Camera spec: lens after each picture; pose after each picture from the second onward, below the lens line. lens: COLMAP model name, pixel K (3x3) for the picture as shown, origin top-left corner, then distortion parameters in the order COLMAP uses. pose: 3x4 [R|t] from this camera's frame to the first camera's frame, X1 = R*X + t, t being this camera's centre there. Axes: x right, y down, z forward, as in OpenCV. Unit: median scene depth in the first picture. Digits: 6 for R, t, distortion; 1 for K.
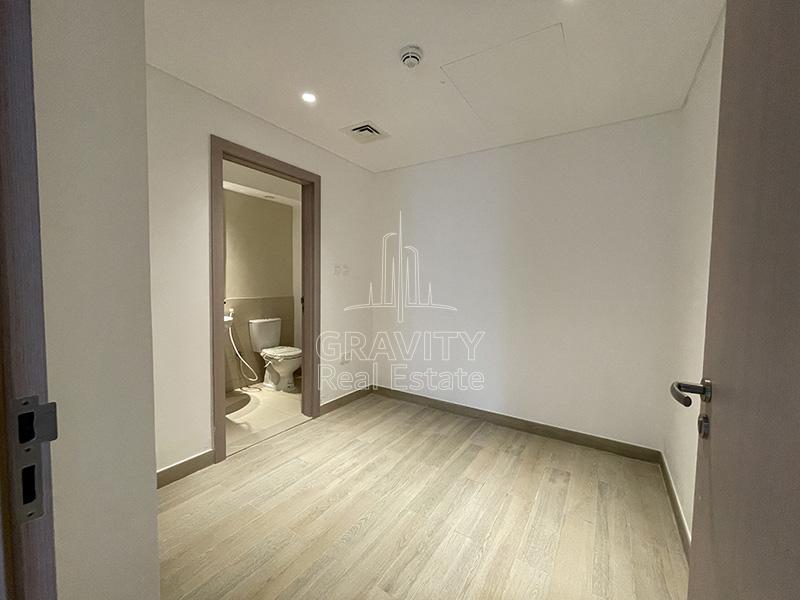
lens RADIAL K [[320.3, 0, 401.8], [0, 320.3, 299.7], [0, 0, 1]] dist [0.000849, -0.000408]
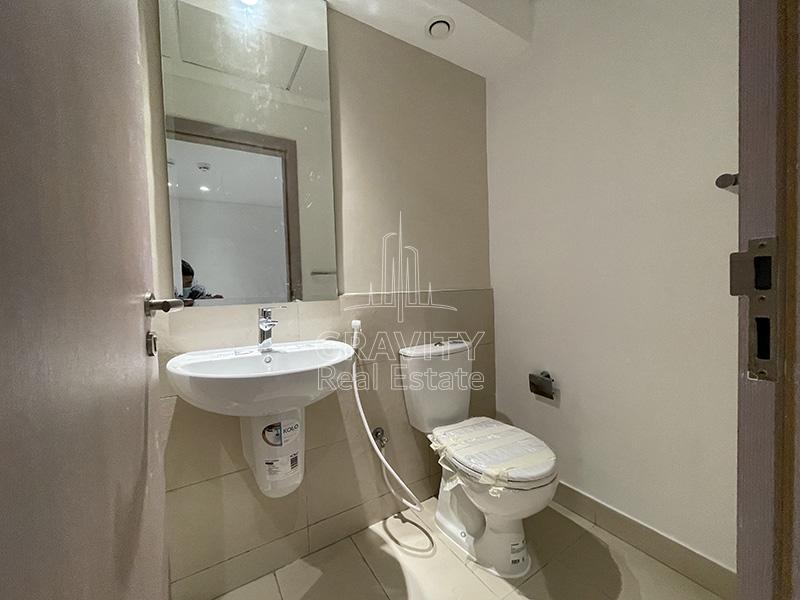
lens RADIAL K [[320.3, 0, 399.4], [0, 320.3, 300.2], [0, 0, 1]] dist [0.000849, -0.000408]
pose [[0.904136, -0.022155, -0.426671, -0.311351], [0.017404, 0.999736, -0.015033, 0.010610], [0.426891, 0.006166, 0.904282, 0.649886]]
